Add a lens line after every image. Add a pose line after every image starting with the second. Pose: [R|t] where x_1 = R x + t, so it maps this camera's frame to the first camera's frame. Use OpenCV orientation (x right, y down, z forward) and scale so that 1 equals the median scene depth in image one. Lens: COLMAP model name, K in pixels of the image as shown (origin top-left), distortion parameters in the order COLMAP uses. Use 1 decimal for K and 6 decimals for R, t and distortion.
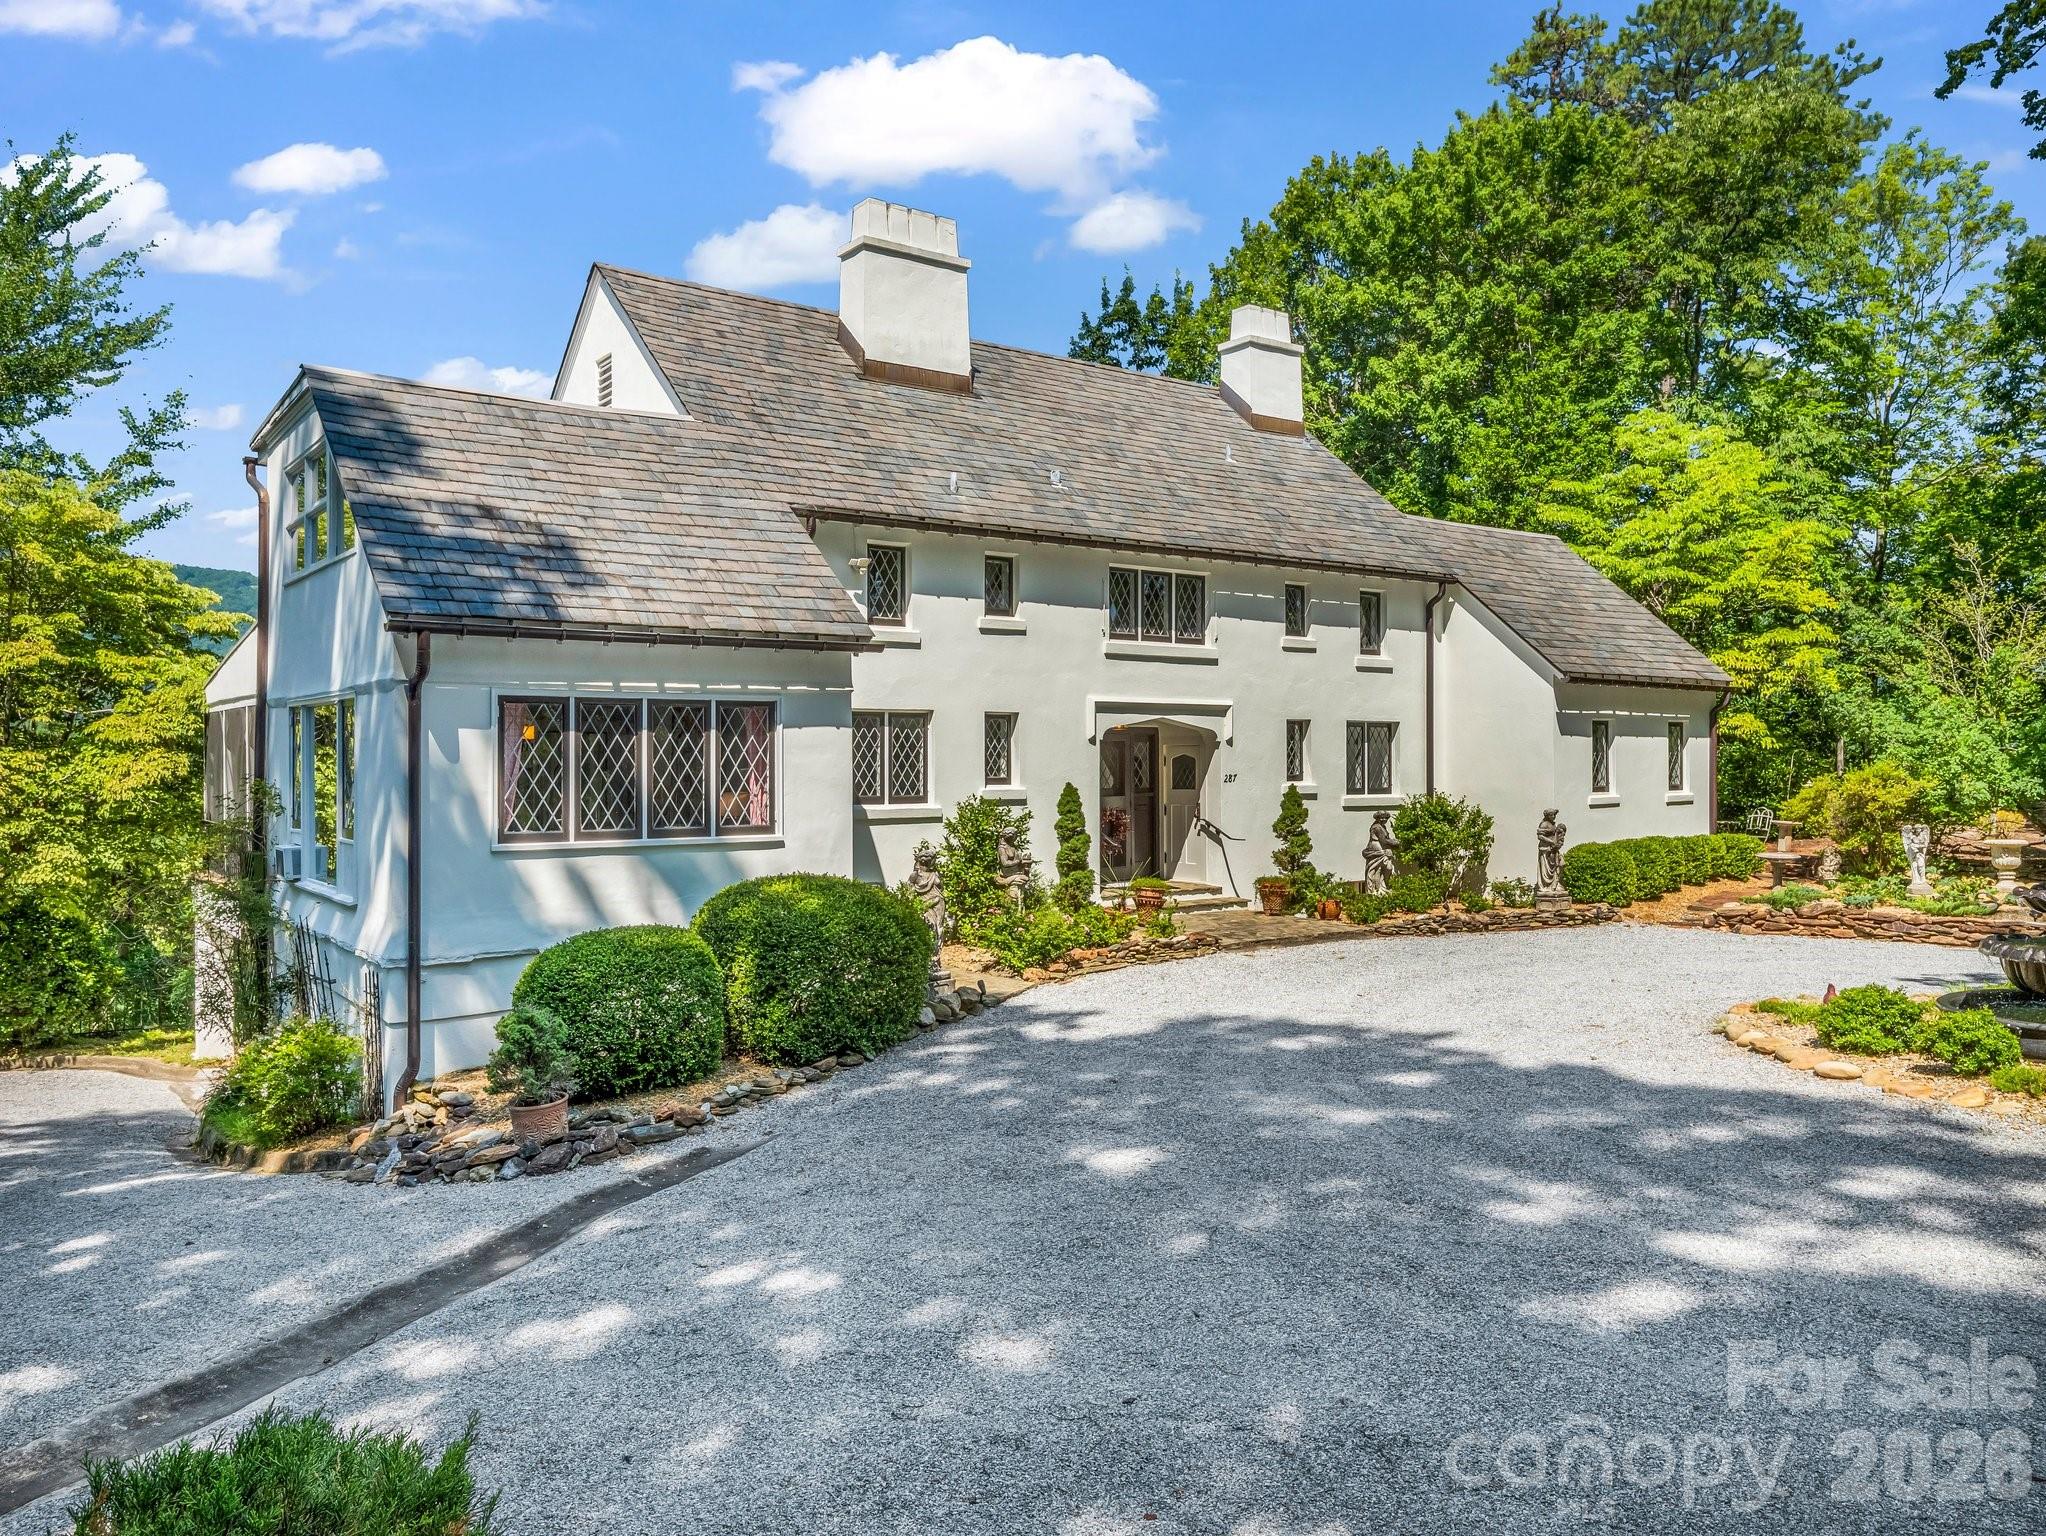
lens RADIAL K [[1556.5, 0, 1021.4], [0, 1556.5, 757.7], [0, 0, 1]] dist [-0.008500, 0.000436]
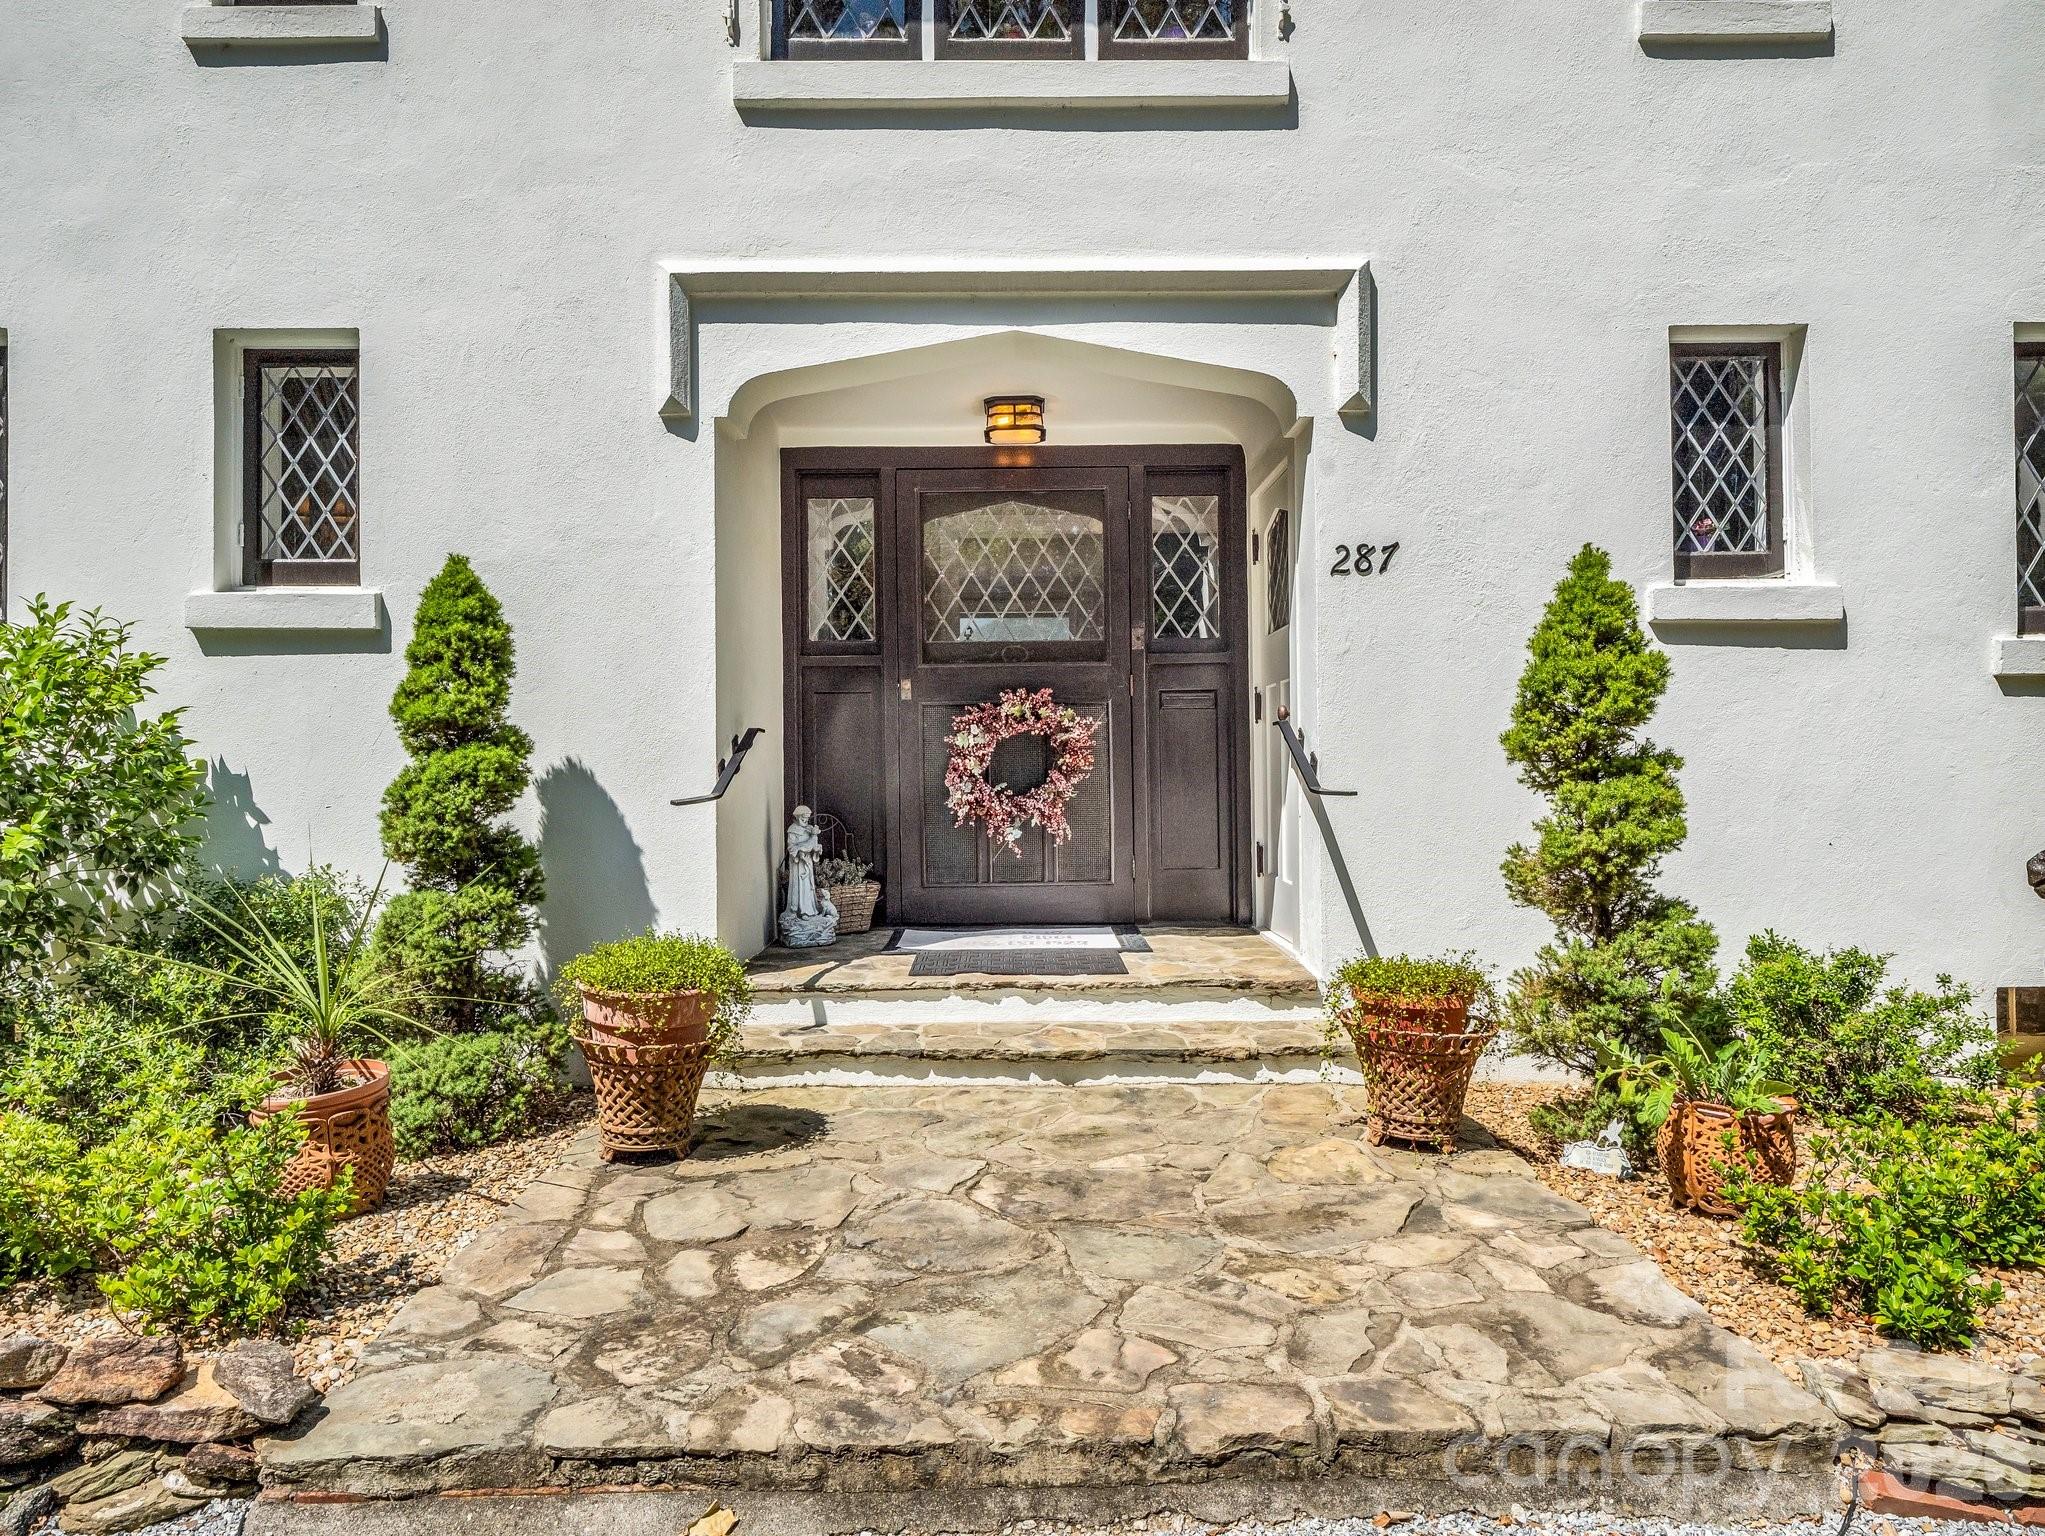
lens RADIAL K [[1307.2, 0, 1024.5], [0, 1307.2, 753.9], [0, 0, 1]] dist [-0.000723, -0.001050]
pose [[0.807597, -0.009591, -0.589657, 0.218719], [0.002666, 0.999917, -0.012613, 0.048838], [0.589729, 0.008615, 0.807555, 0.800829]]
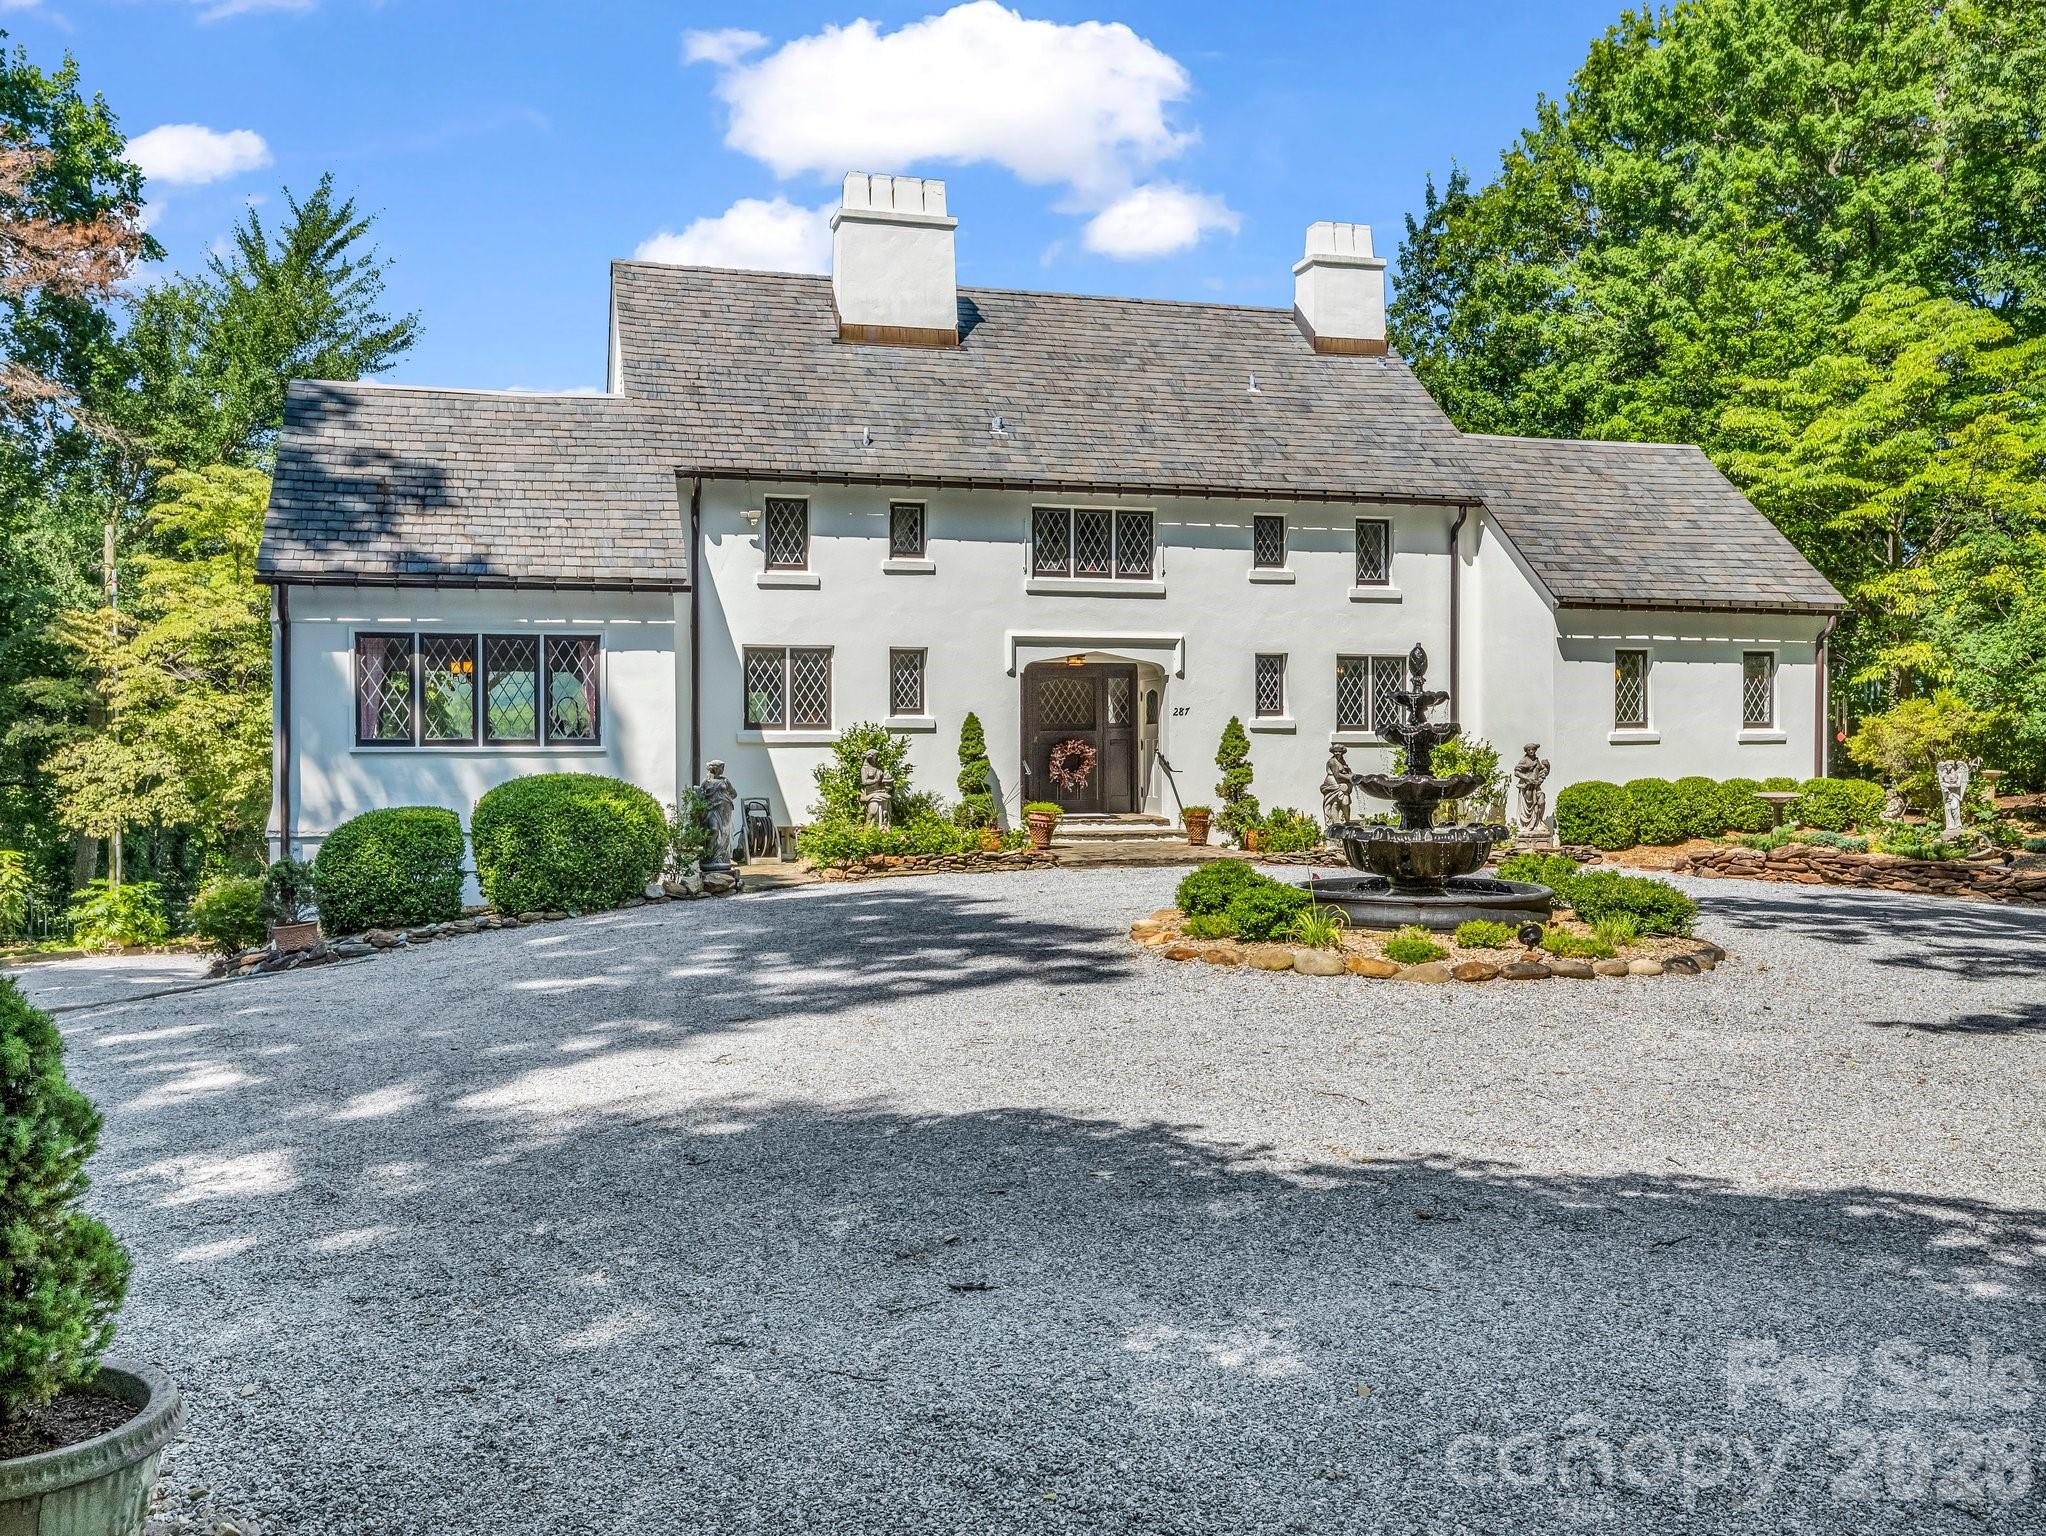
lens RADIAL K [[1847.3, 0, 1021.4], [0, 1847.3, 771.2], [0, 0, 1]] dist [0.005530, -0.032956]
pose [[0.933730, 0.005476, -0.357936, 0.470616], [0.000481, 0.999863, 0.016553, 0.032423], [0.357978, -0.015628, 0.933599, -0.154669]]
